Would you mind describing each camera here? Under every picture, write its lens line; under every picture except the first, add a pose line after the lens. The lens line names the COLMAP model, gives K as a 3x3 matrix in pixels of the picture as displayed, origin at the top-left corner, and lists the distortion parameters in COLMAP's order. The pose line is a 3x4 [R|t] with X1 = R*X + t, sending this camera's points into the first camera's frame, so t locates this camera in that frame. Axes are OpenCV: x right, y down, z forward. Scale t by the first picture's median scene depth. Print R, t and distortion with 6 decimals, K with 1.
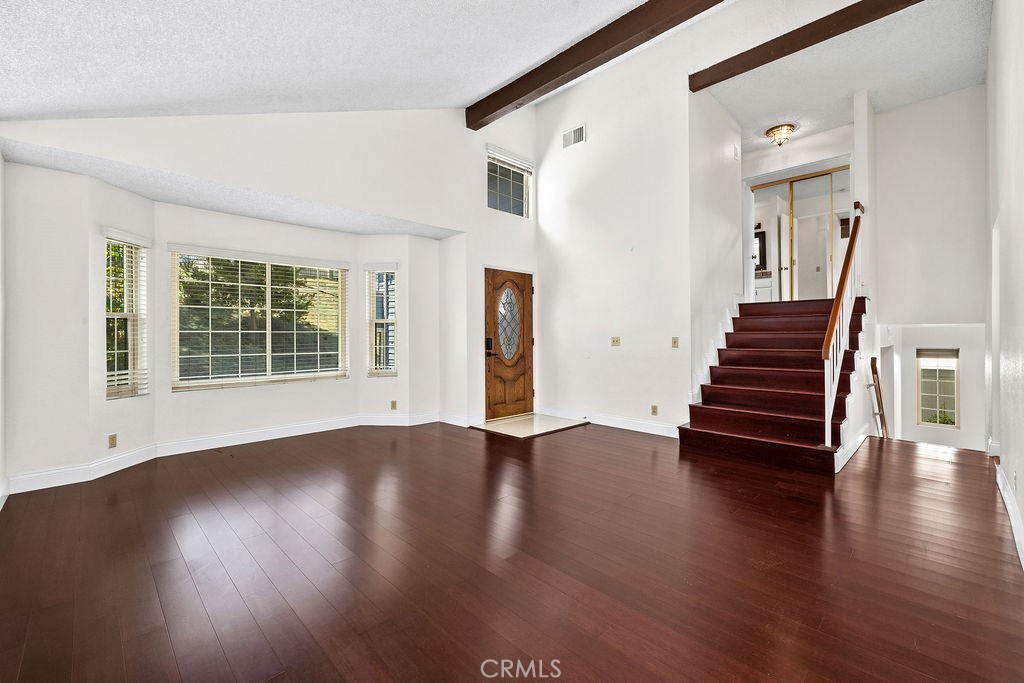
lens RADIAL K [[433.7, 0, 503.0], [0, 433.7, 332.7], [0, 0, 1]] dist [0.002514, 0.000317]
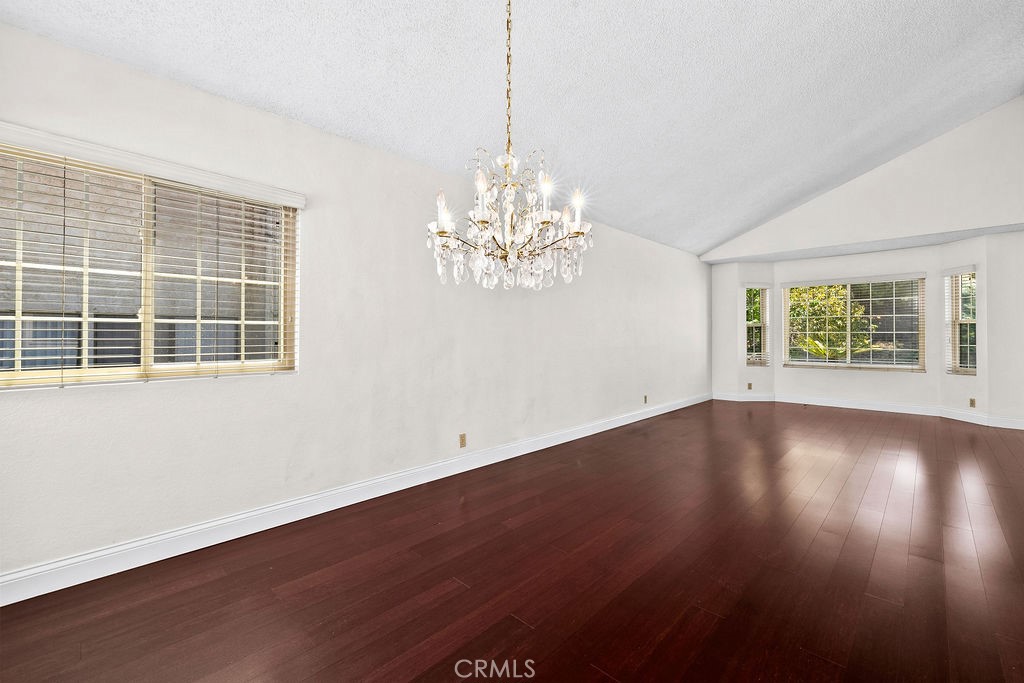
lens RADIAL K [[433.7, 0, 499.9], [0, 433.7, 331.8], [0, 0, 1]] dist [0.002514, 0.000317]
pose [[0.009293, -0.005176, -0.999943, 0.761119], [0.005172, 0.999973, -0.005128, -0.002695], [0.999943, -0.005124, 0.009320, -0.133219]]
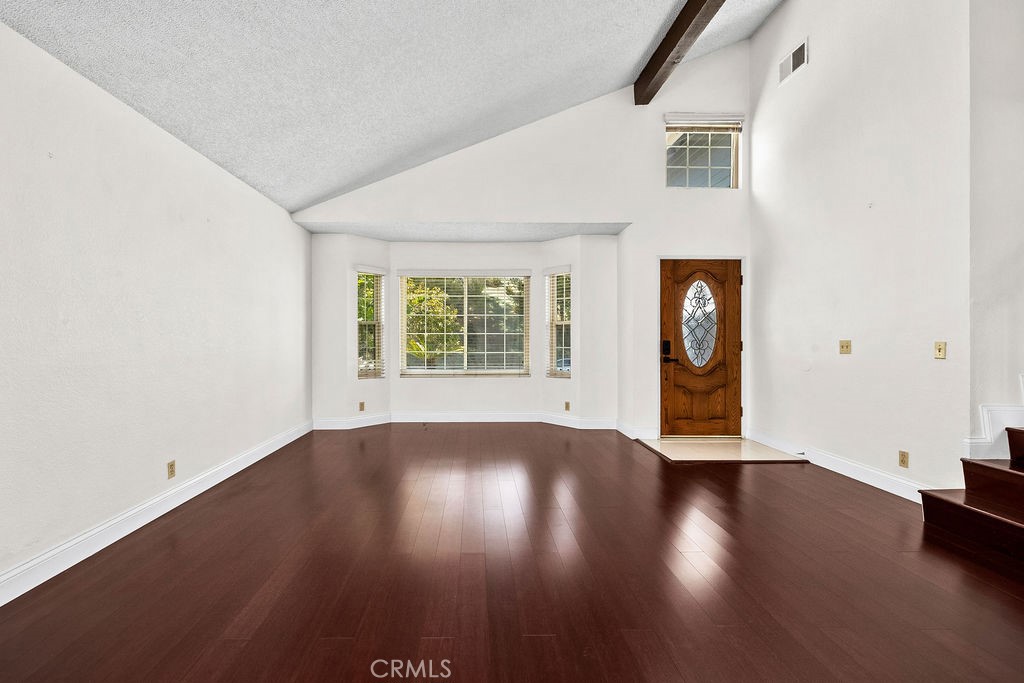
lens RADIAL K [[433.7, 0, 487.9], [0, 433.7, 339.7], [0, 0, 1]] dist [0.002514, 0.000317]
pose [[0.735611, 0.007285, -0.677365, 0.291396], [-0.000501, 0.999948, 0.010210, 0.002025], [0.677404, -0.007171, 0.735576, 0.127347]]
